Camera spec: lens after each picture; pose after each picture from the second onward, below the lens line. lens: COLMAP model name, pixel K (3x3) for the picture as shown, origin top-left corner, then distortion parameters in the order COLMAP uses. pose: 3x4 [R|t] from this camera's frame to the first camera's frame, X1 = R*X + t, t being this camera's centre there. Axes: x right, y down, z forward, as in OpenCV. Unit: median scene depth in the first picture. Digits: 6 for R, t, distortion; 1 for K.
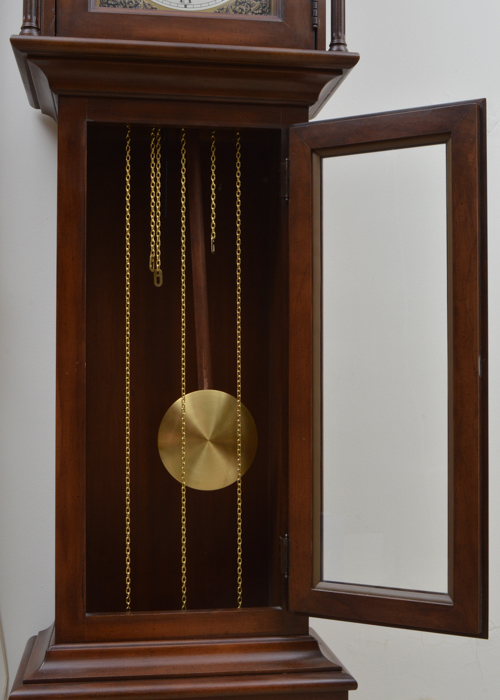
lens RADIAL K [[891.8, 0, 246.0], [0, 891.8, 349.0], [0, 0, 1]] dist [-0.070217, 0.000000]
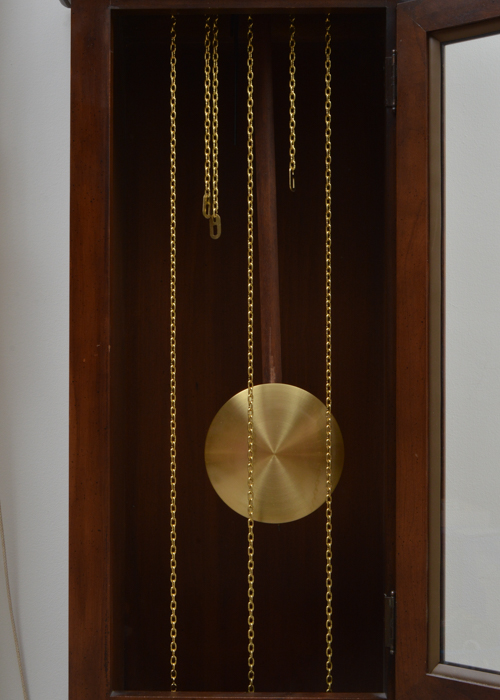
lens RADIAL K [[1024.3, 0, 252.7], [0, 1024.3, 352.8], [0, 0, 1]] dist [-0.040724, 0.000000]
pose [[0.986969, -0.001822, -0.160901, 0.066279], [0.005250, 0.999768, 0.020883, 0.004636], [0.160826, -0.021456, 0.986750, 0.198373]]
